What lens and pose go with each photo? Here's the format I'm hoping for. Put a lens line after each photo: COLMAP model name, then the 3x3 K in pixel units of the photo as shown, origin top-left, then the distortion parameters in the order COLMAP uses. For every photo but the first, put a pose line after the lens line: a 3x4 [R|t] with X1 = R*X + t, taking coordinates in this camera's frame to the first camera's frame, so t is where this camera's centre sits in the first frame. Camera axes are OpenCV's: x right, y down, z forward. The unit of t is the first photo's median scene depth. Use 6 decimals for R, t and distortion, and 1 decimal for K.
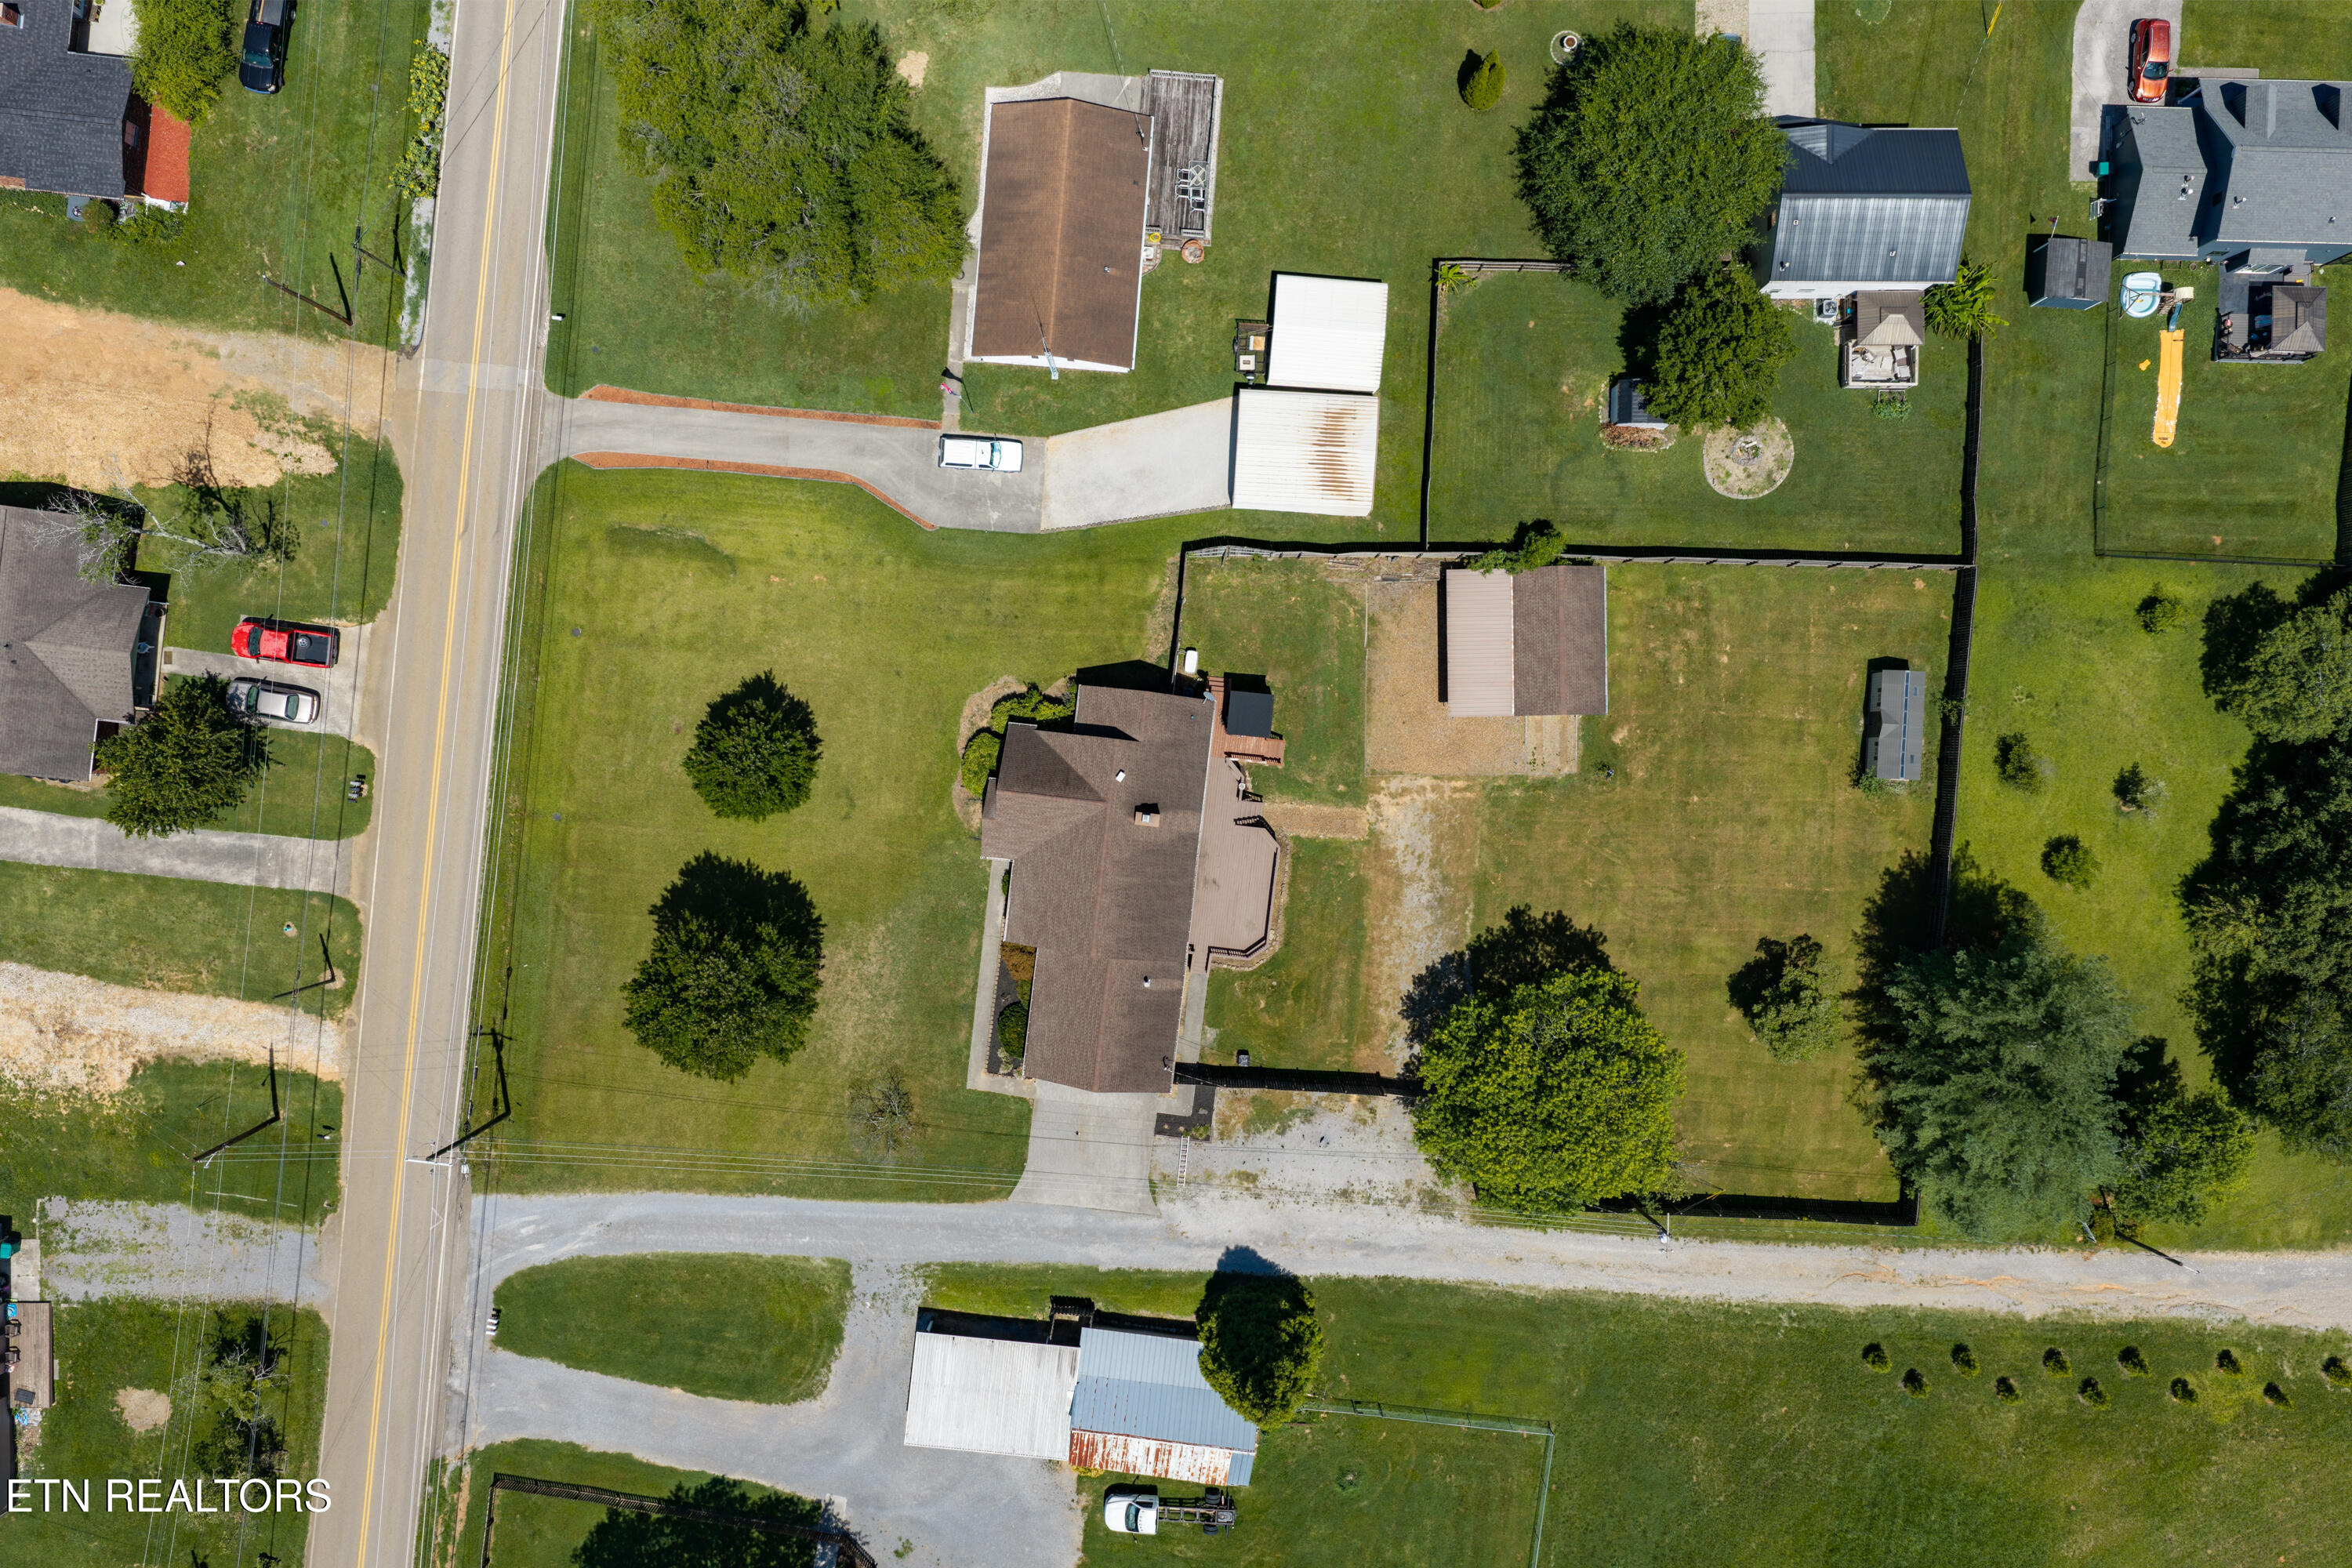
lens RADIAL K [[1949.1, 0, 1178.7], [0, 1949.1, 786.5], [0, 0, 1]] dist [0.025486, -0.041084]
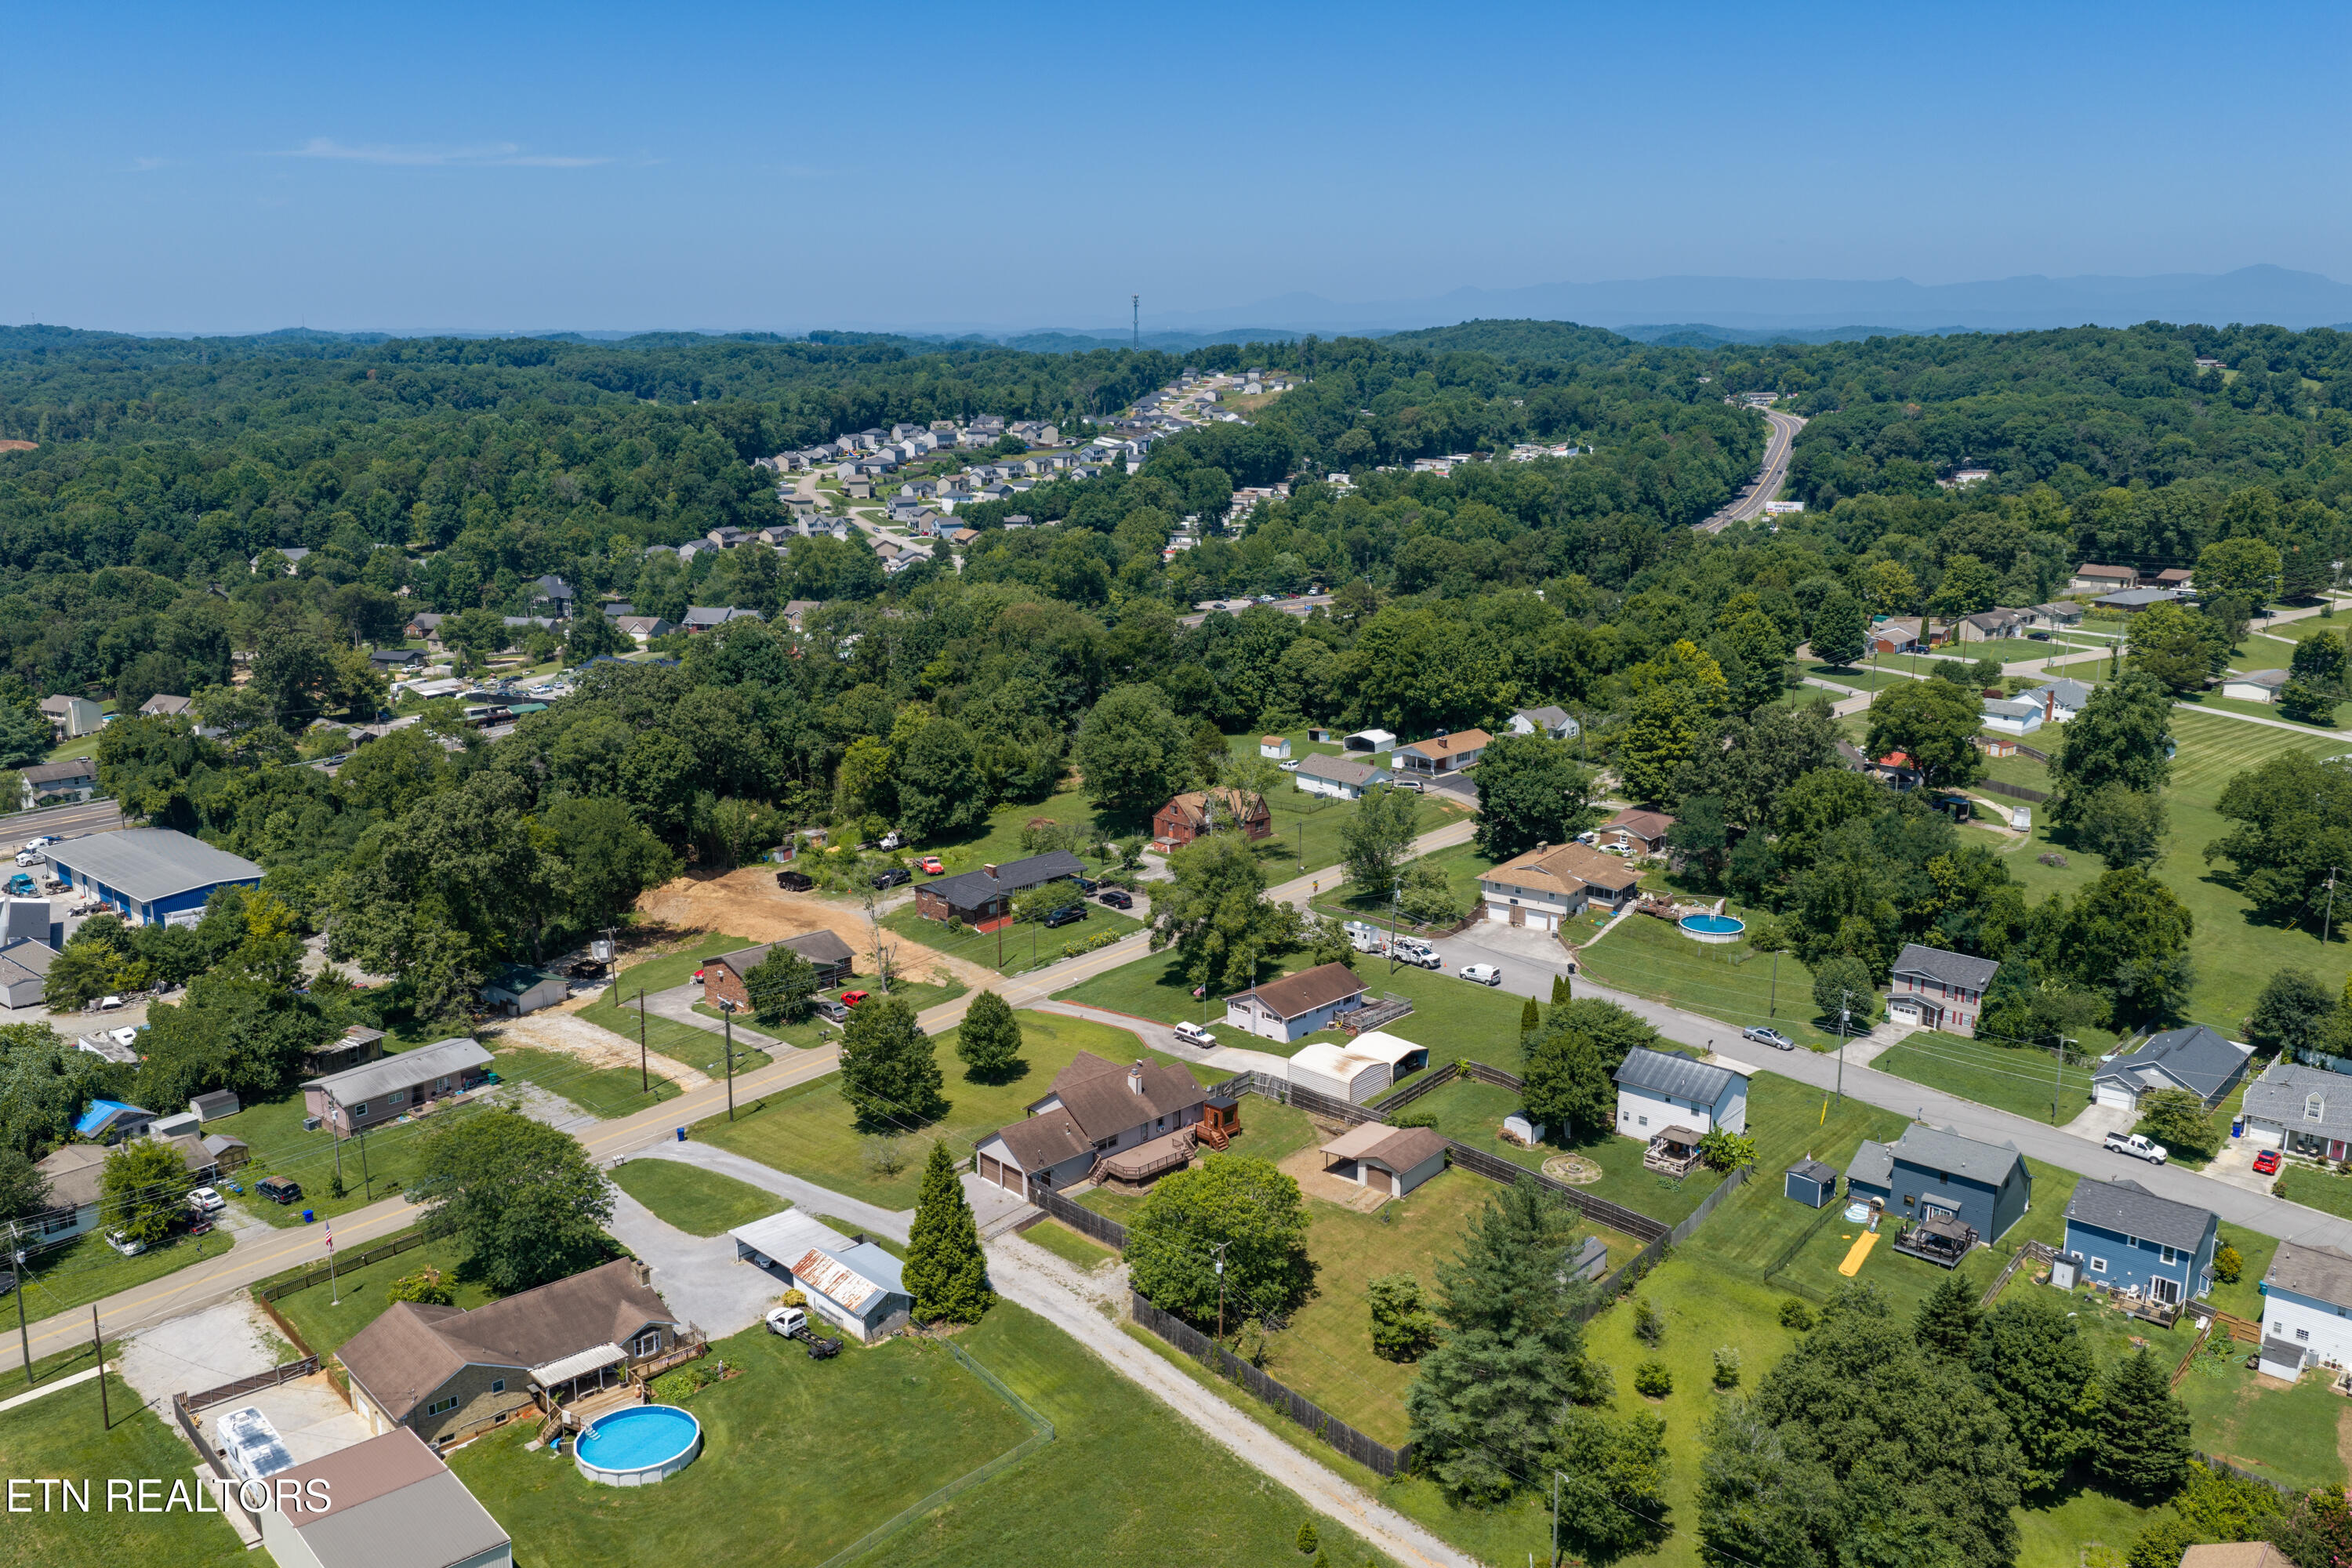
lens RADIAL K [[1949.1, 0, 1178.7], [0, 1949.1, 786.5], [0, 0, 1]] dist [0.025486, -0.041084]
pose [[0.770711, 0.158394, -0.617184, 0.955498], [-0.637053, 0.171841, -0.751421, 1.147755], [-0.012963, 0.972307, 0.233345, 0.328586]]
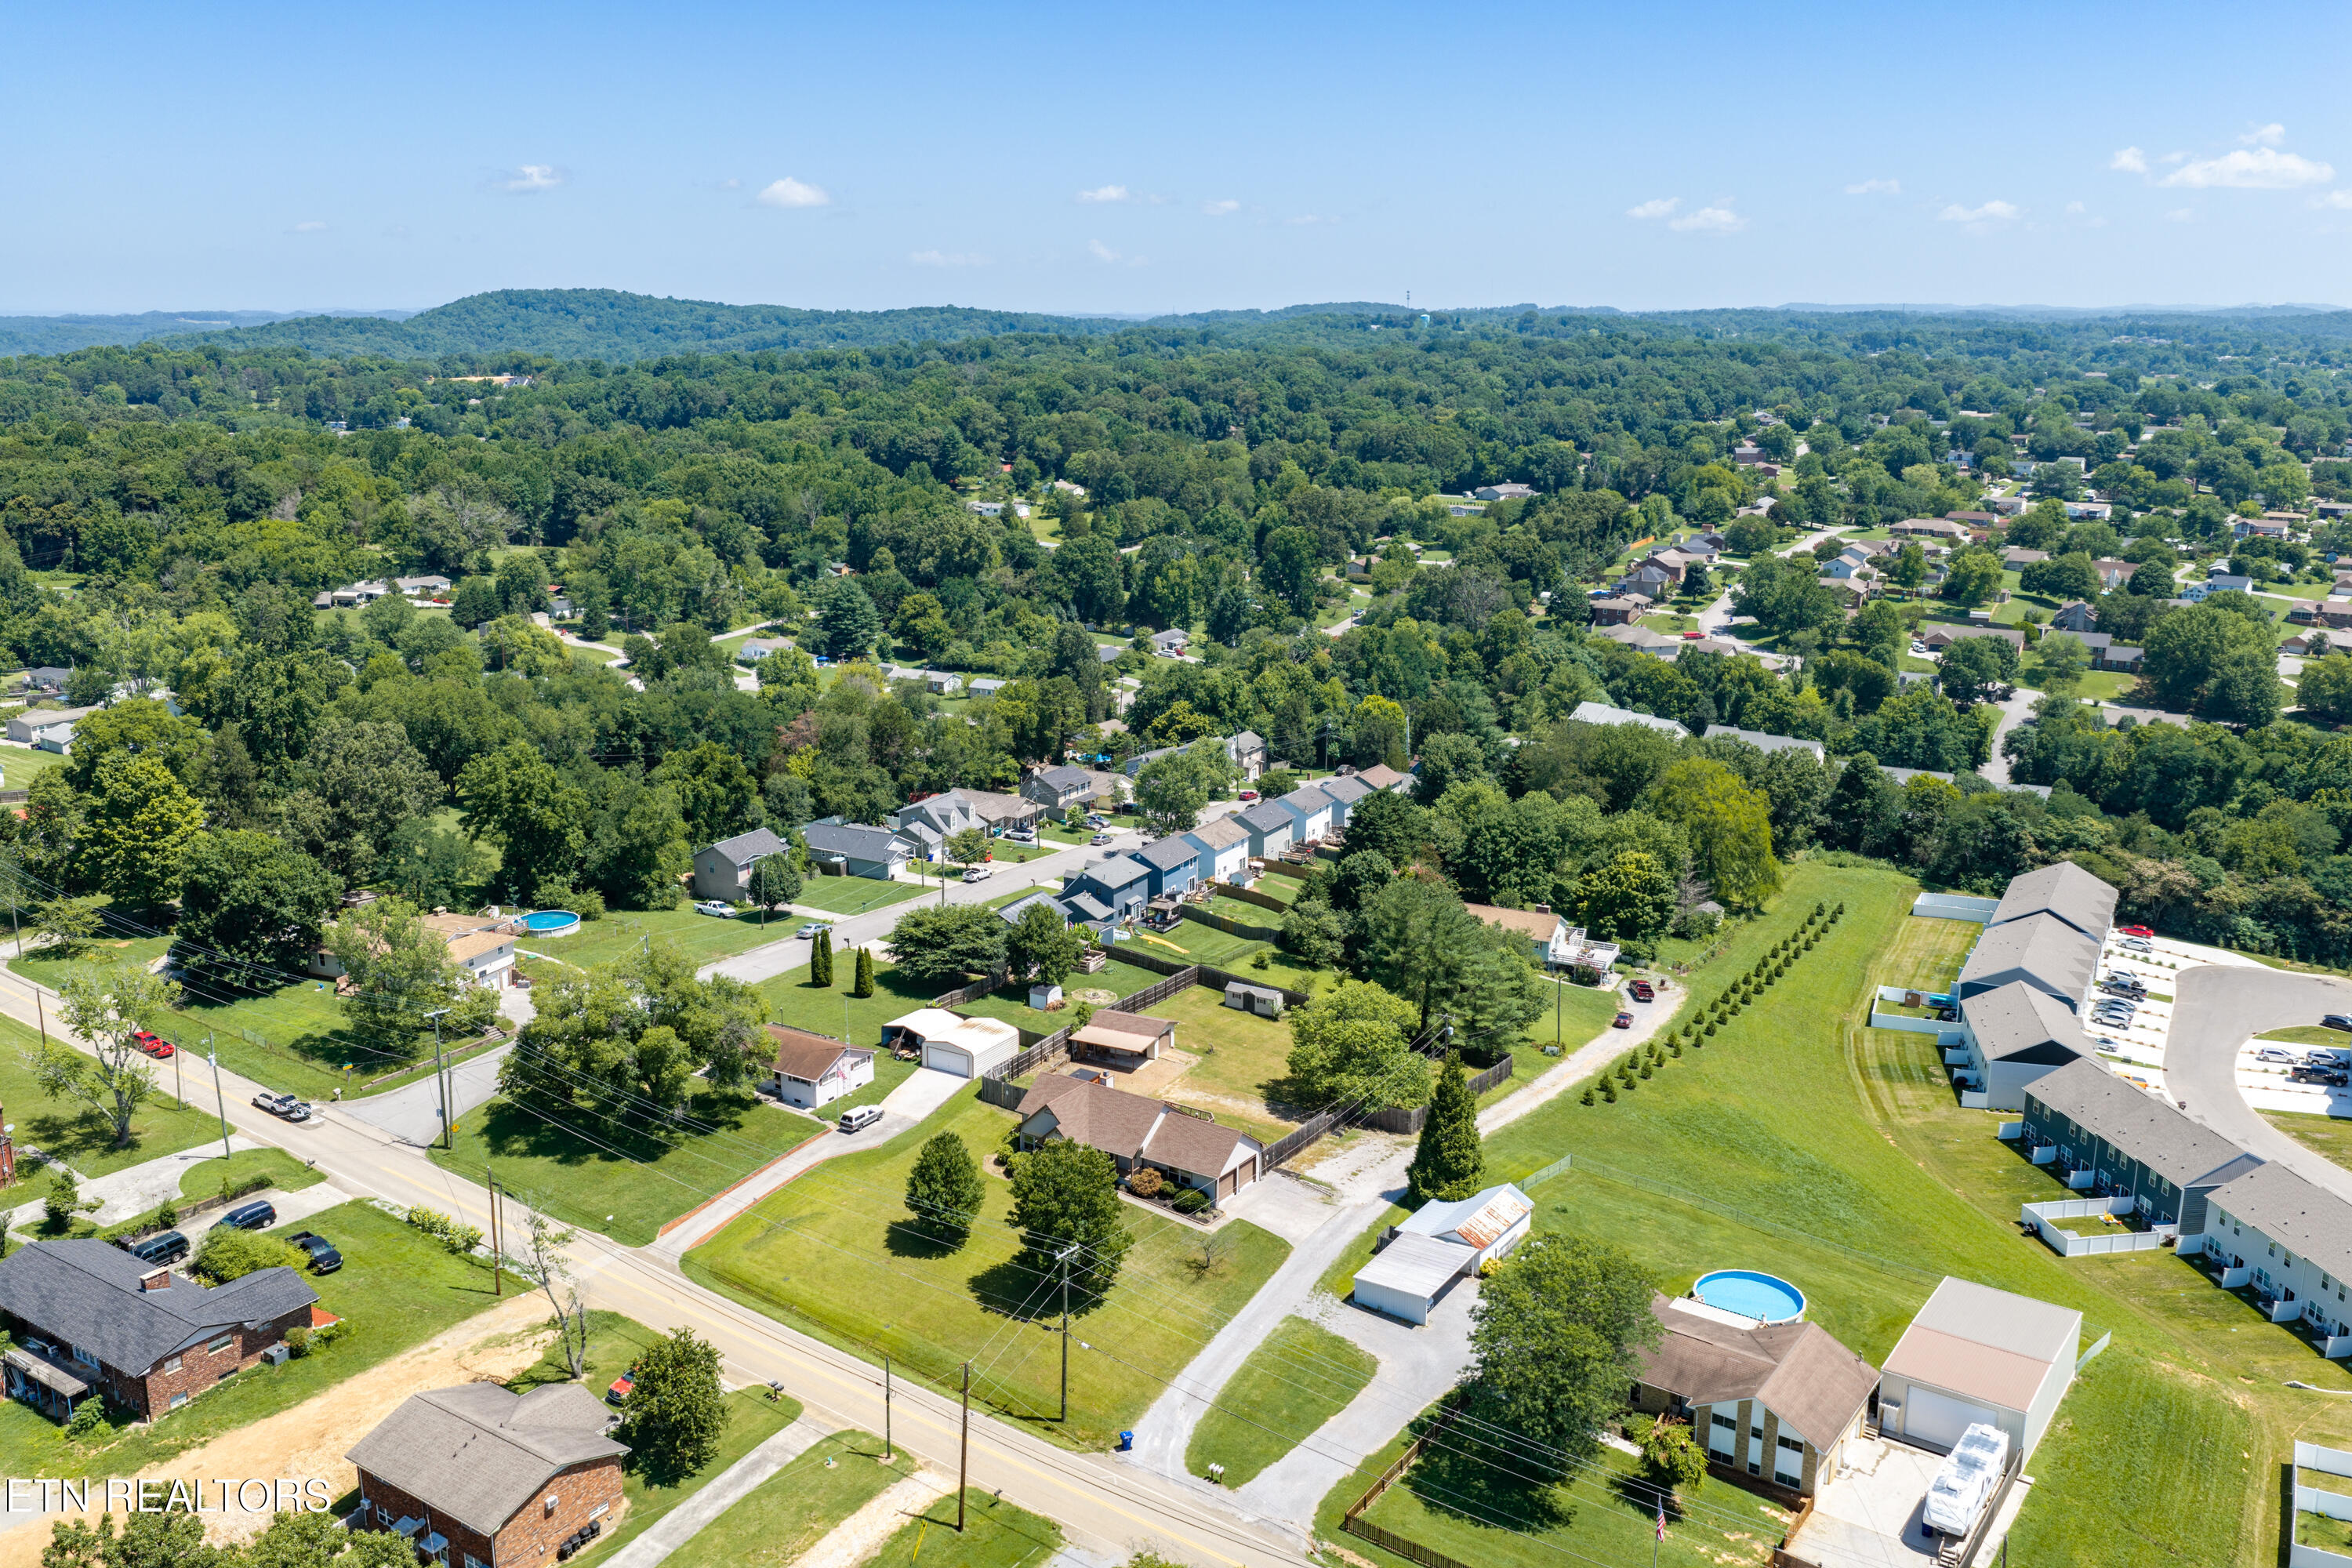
lens RADIAL K [[1949.1, 0, 1178.7], [0, 1949.1, 786.5], [0, 0, 1]] dist [0.025486, -0.041084]
pose [[0.457624, -0.200193, 0.866316, -1.293711], [0.889144, 0.101225, -0.446292, 0.738899], [0.001651, 0.974513, 0.224323, 0.353621]]
